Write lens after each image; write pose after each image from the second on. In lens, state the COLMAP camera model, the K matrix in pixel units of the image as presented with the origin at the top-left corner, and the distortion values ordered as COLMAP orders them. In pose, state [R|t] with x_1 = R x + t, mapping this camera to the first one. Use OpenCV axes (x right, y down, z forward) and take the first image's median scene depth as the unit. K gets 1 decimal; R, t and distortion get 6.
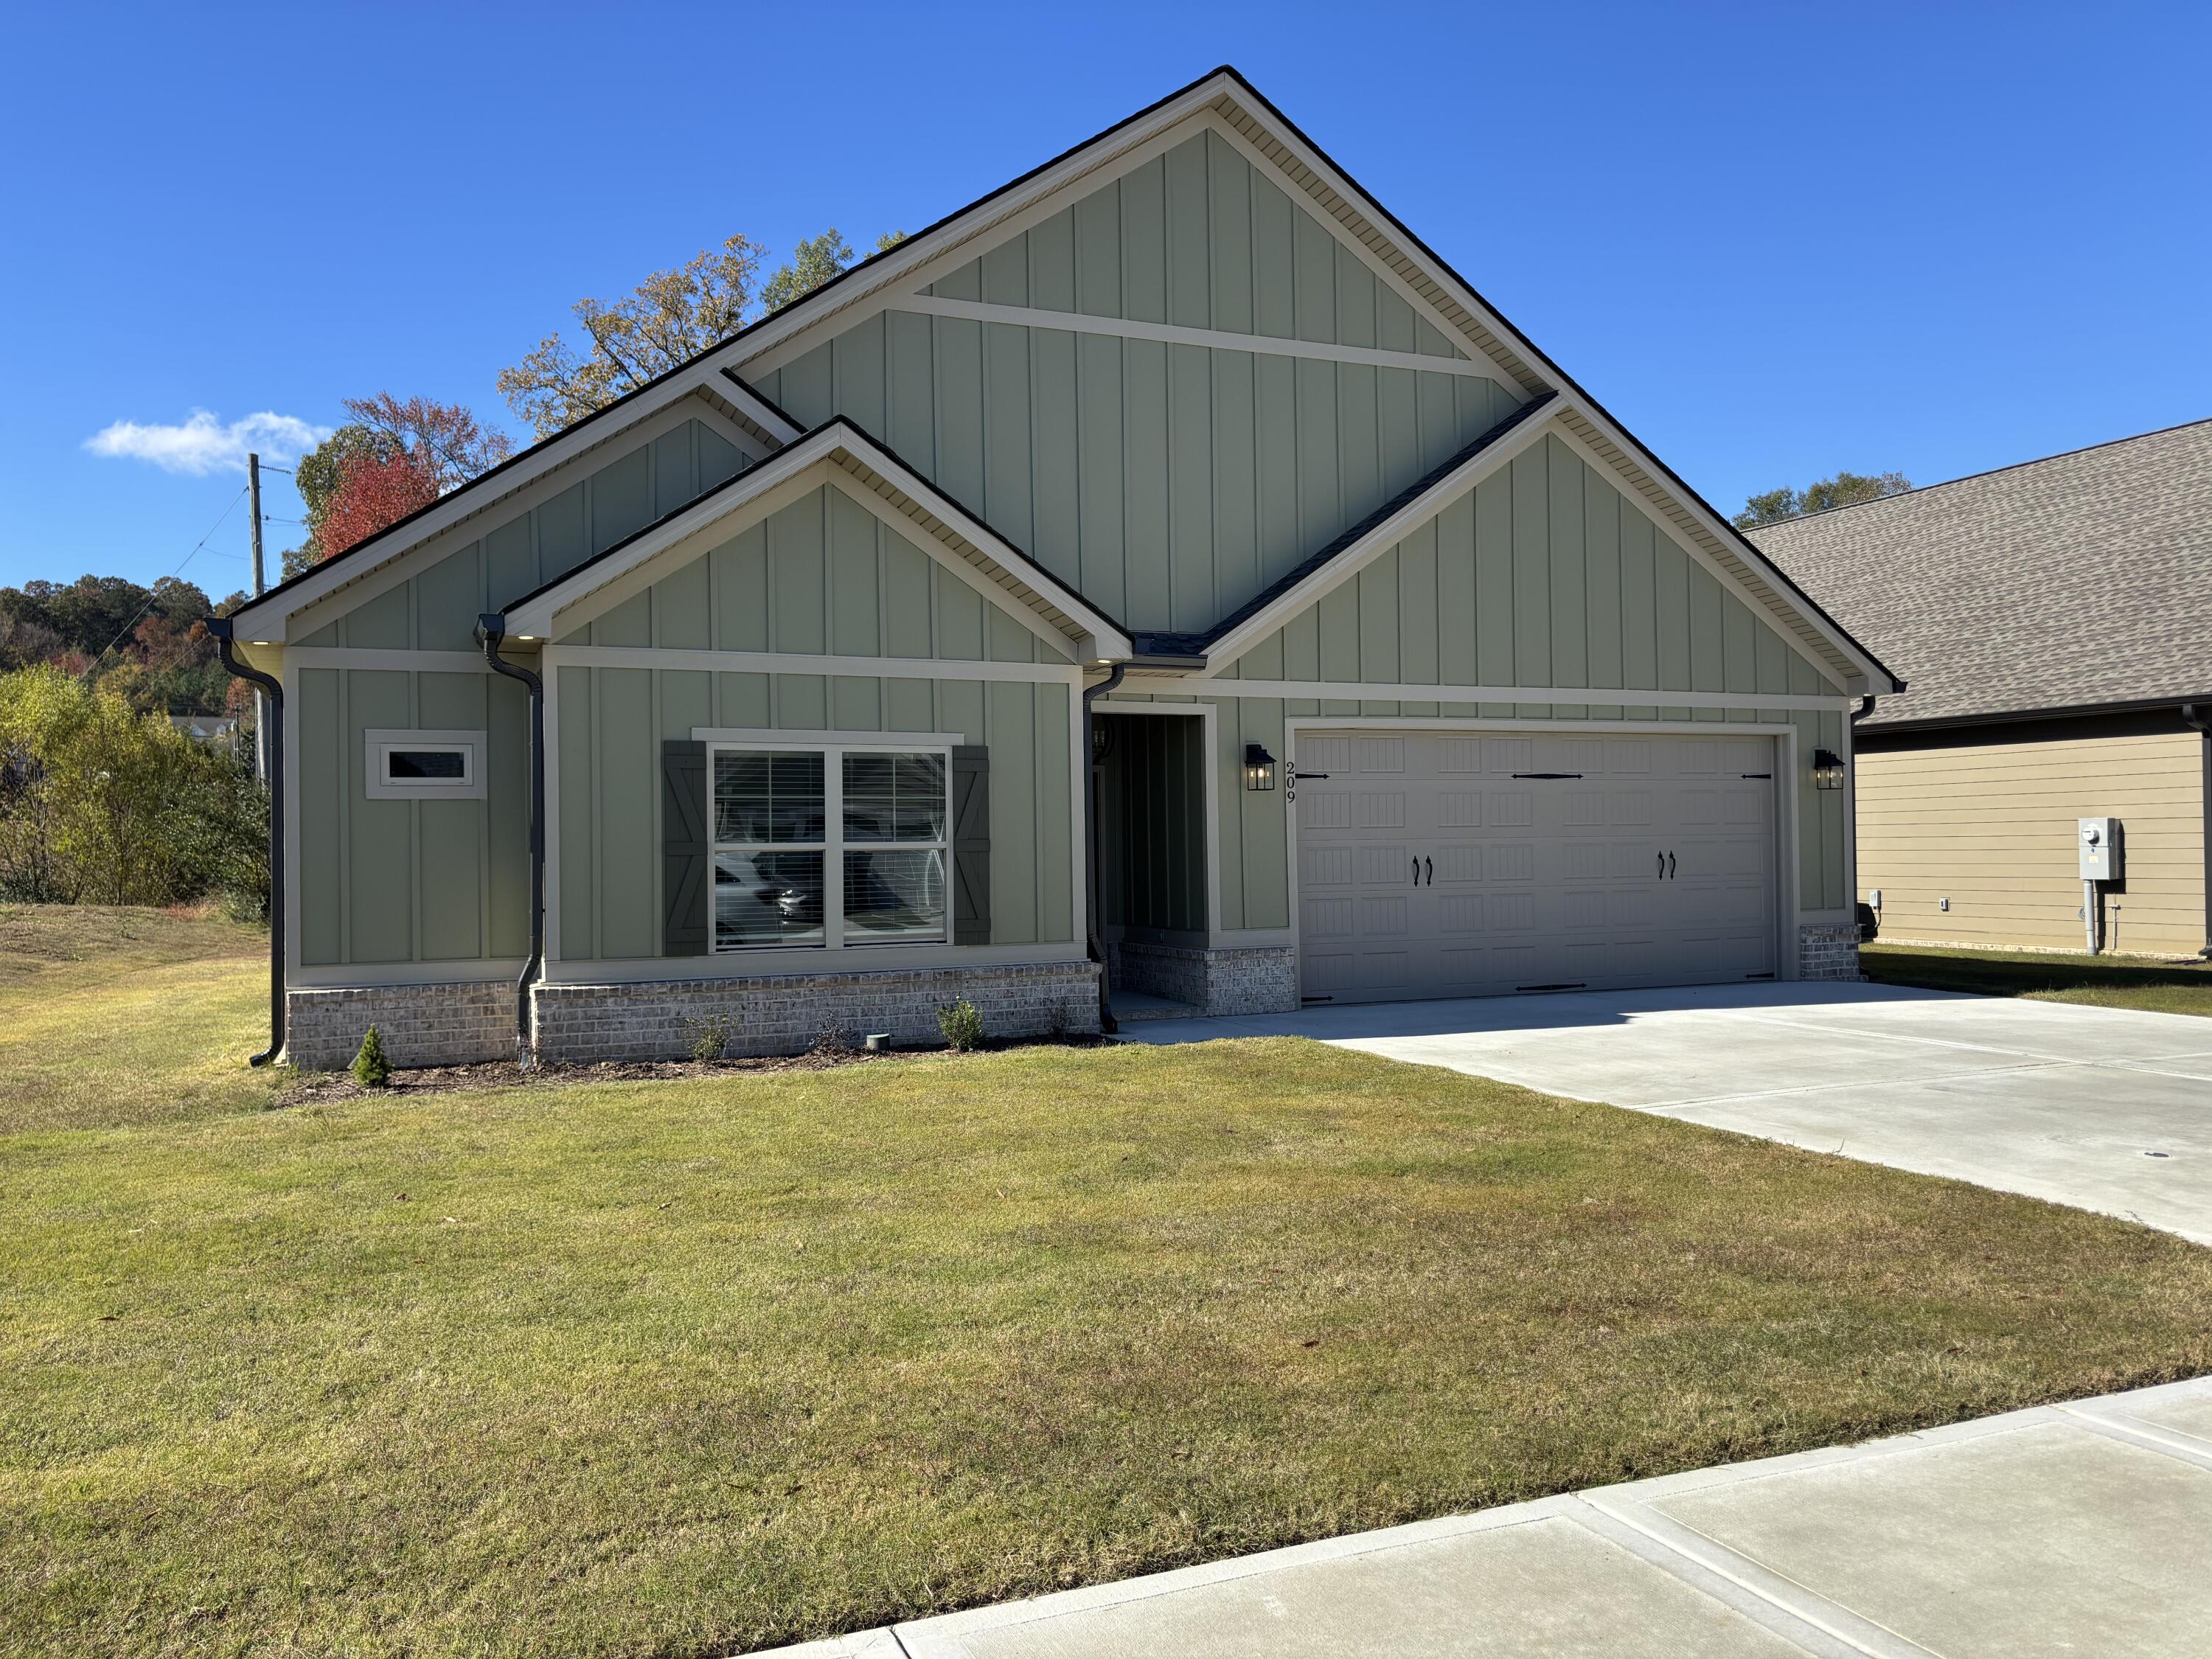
lens RADIAL K [[1642.1, 0, 1113.4], [0, 1642.1, 831.2], [0, 0, 1]] dist [0.046494, -0.049164]
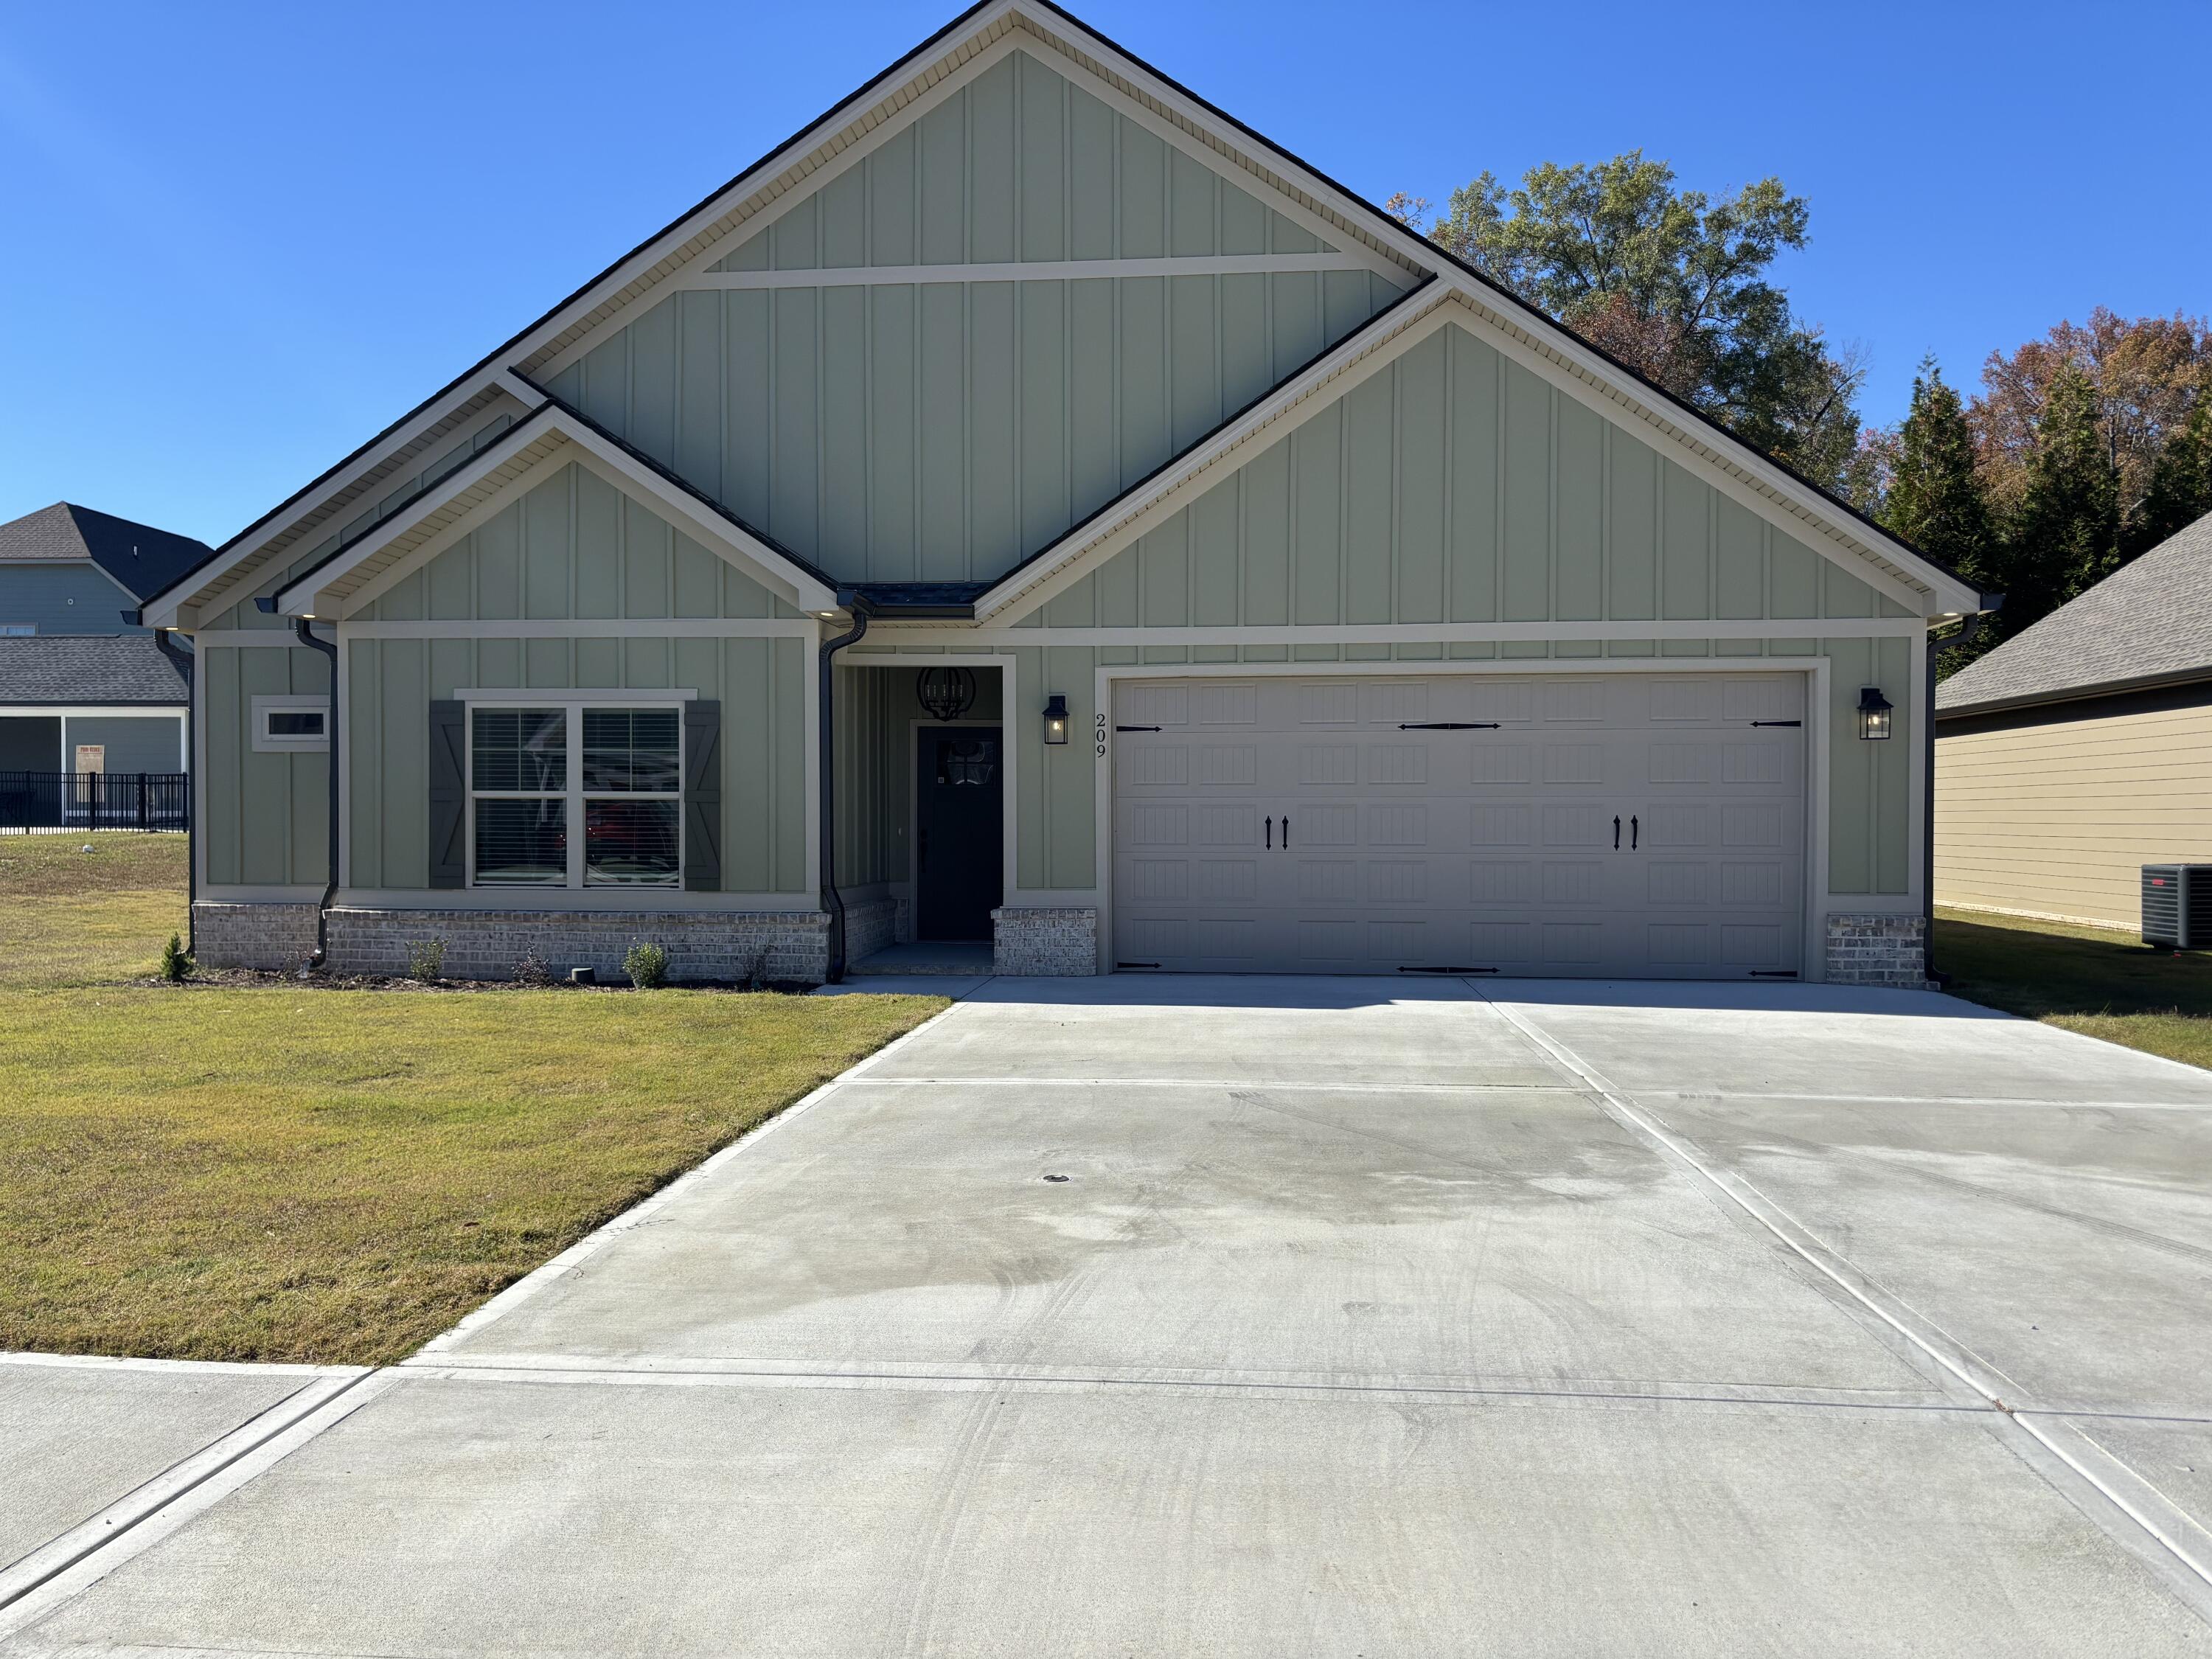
lens RADIAL K [[1642.1, 0, 1114.1], [0, 1642.1, 834.7], [0, 0, 1]] dist [0.046494, -0.049164]
pose [[0.879520, 0.022034, -0.475351, 0.636991], [-0.009958, 0.999561, 0.027907, 0.001381], [0.475757, -0.019811, 0.879354, 0.194926]]
